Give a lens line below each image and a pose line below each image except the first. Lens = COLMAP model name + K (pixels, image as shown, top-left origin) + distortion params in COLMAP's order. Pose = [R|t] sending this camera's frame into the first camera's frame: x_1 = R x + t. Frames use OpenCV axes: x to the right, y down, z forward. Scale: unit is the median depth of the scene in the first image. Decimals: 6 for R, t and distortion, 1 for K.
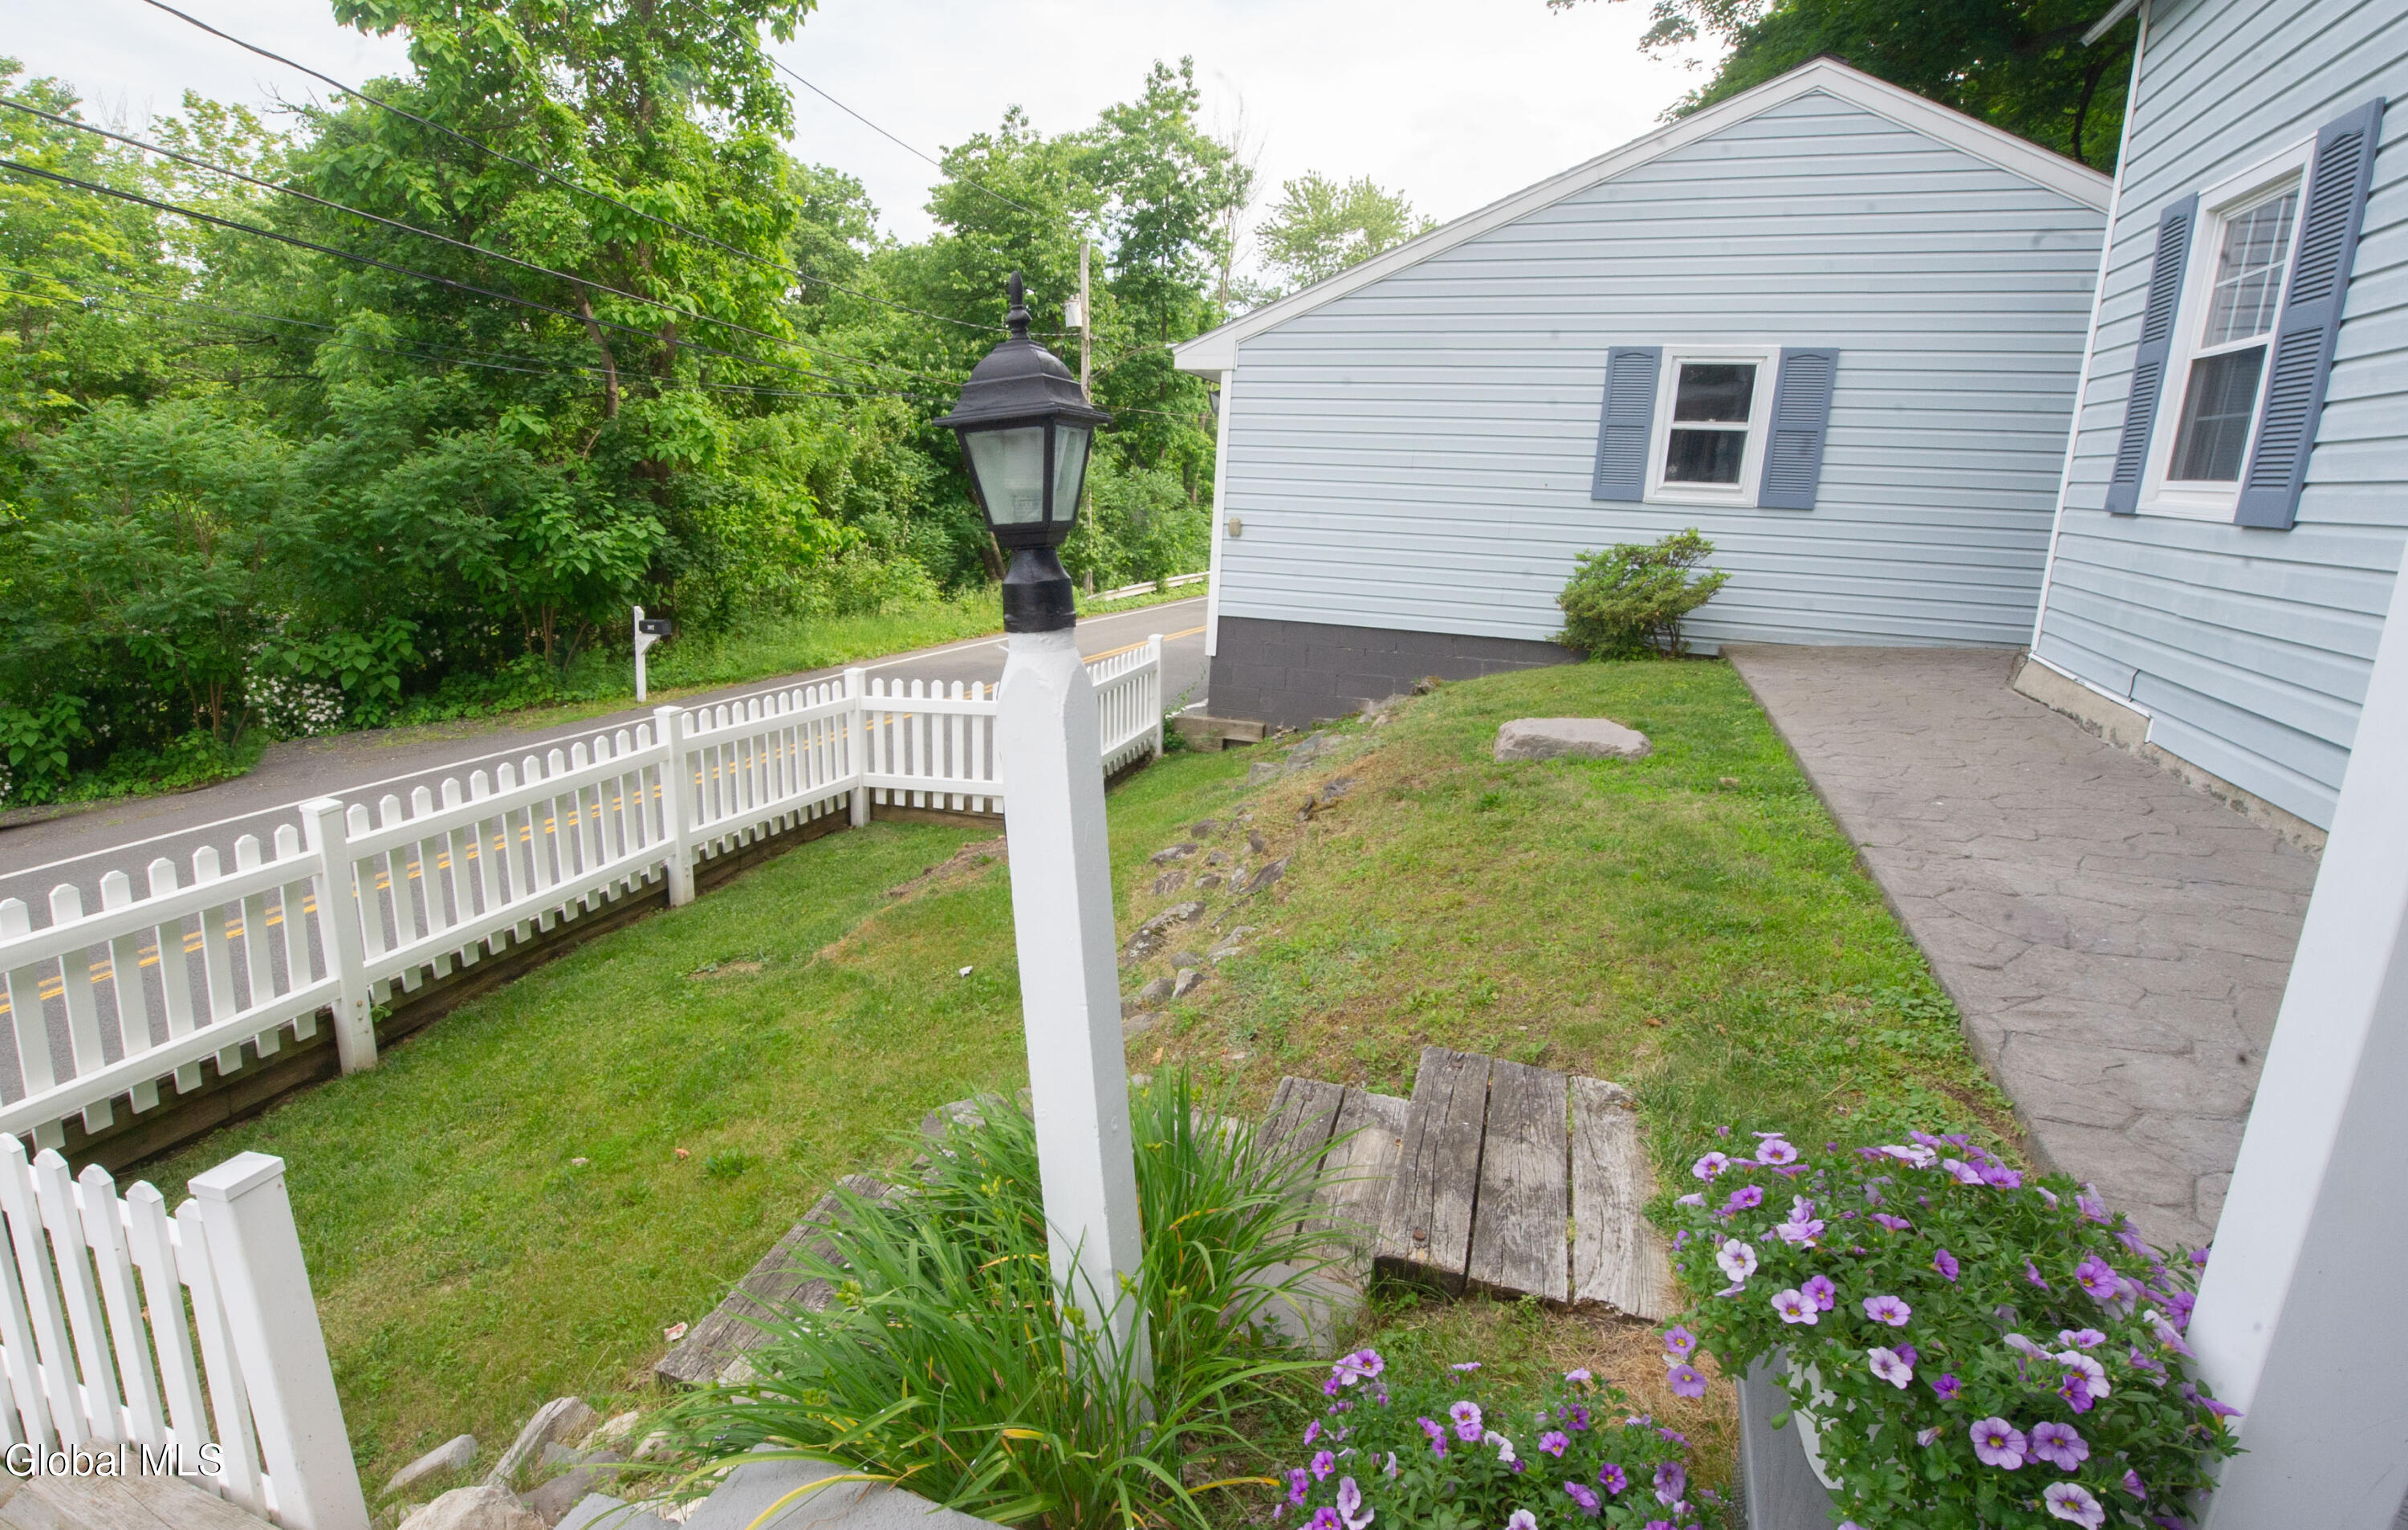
lens RADIAL K [[1173.7, 0, 1077.2], [0, 1173.7, 731.7], [0, 0, 1]] dist [-0.019017, 0.000367]
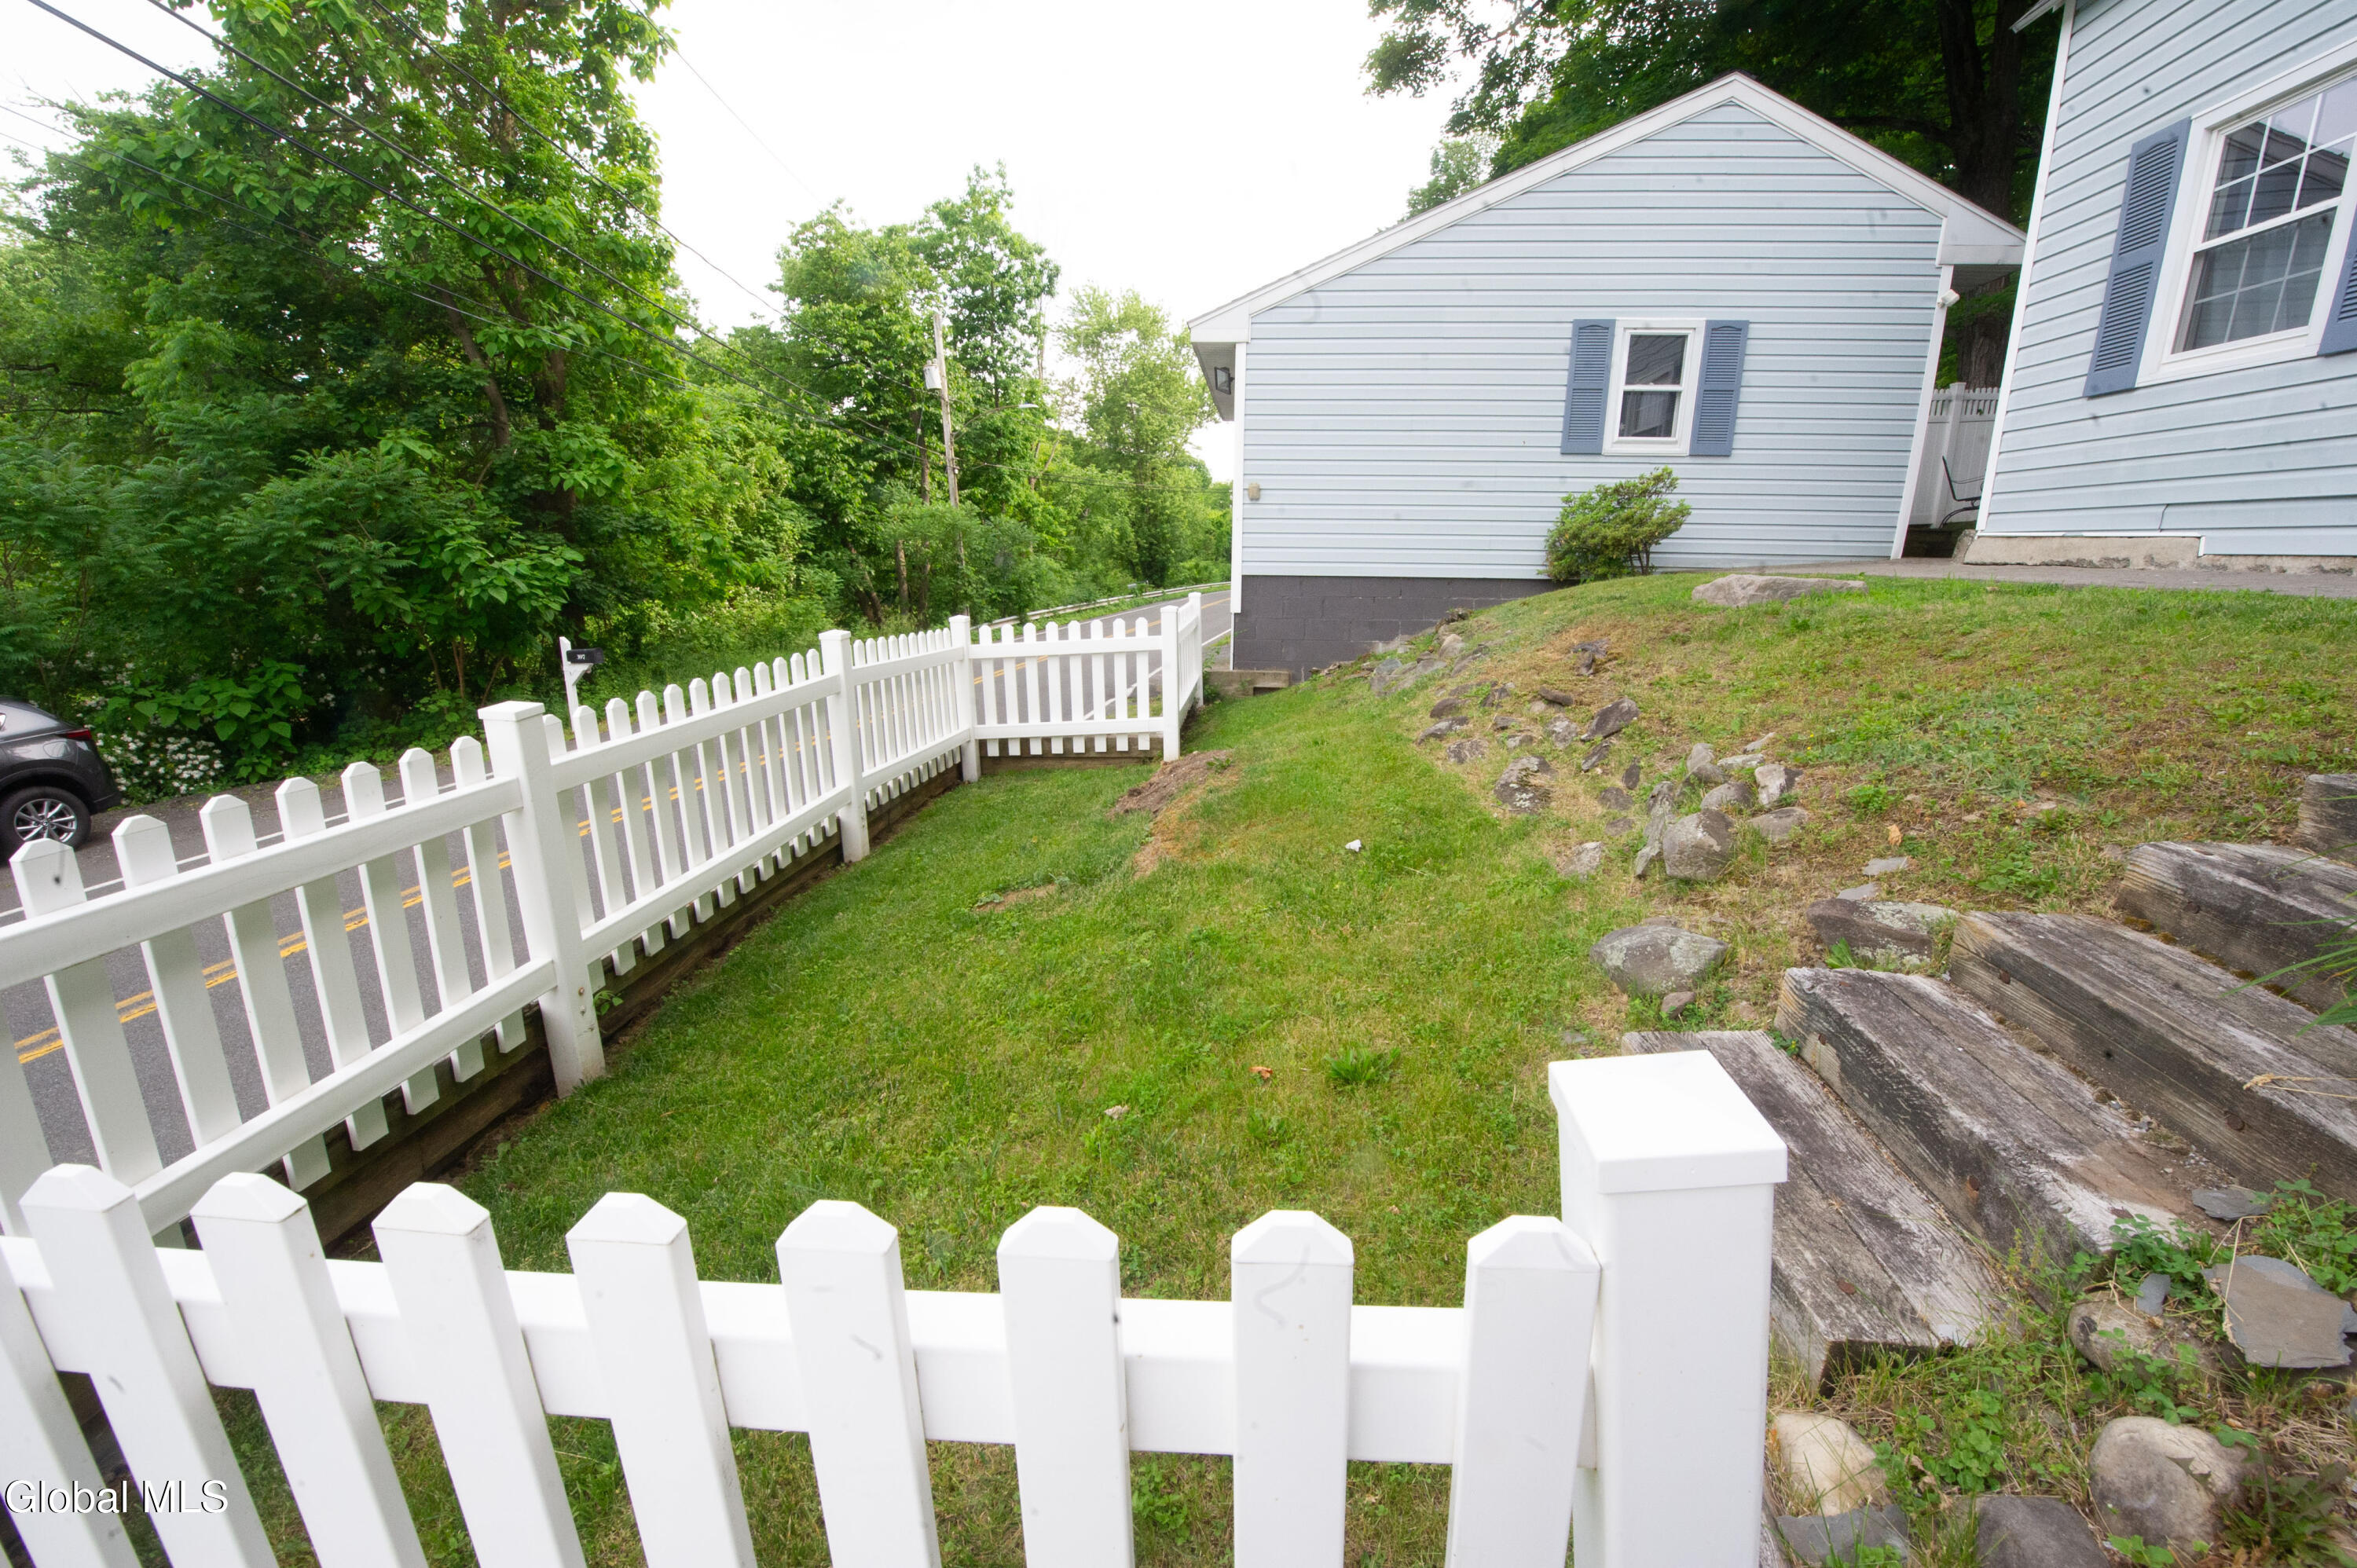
lens RADIAL K [[941.9, 0, 1182.9], [0, 941.9, 798.7], [0, 0, 1]] dist [-0.021915, -0.000163]
pose [[0.954243, -0.099072, 0.282144, -0.118918], [0.087079, 0.994695, 0.054764, 0.033371], [-0.286073, -0.027689, 0.957808, 0.098718]]
